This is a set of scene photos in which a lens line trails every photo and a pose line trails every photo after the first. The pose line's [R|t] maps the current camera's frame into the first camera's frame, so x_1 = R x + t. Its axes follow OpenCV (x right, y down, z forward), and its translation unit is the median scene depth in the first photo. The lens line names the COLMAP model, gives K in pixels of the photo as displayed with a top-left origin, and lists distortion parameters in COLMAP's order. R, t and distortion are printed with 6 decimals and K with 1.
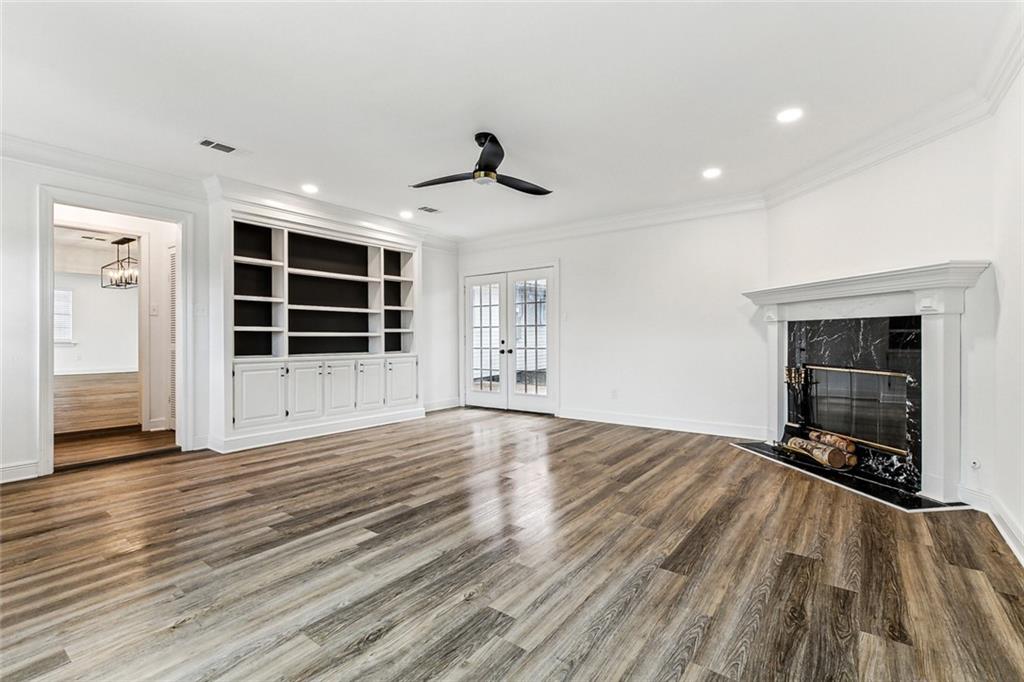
lens RADIAL K [[471.9, 0, 510.3], [0, 471.9, 336.0], [0, 0, 1]] dist [-0.000216, -0.000022]
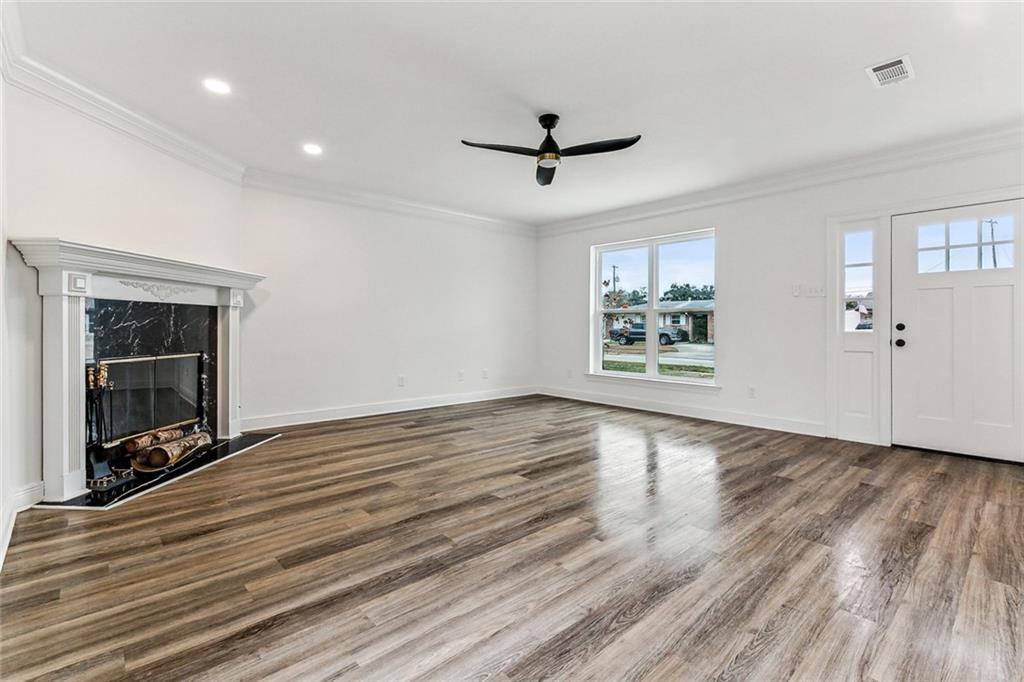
lens RADIAL K [[471.9, 0, 511.7], [0, 471.9, 331.9], [0, 0, 1]] dist [-0.000216, -0.000022]
pose [[-0.981769, -0.004334, 0.190029, -0.149809], [-0.000791, 0.999825, 0.018716, 0.003571], [-0.190076, 0.018224, -0.981600, 1.801911]]
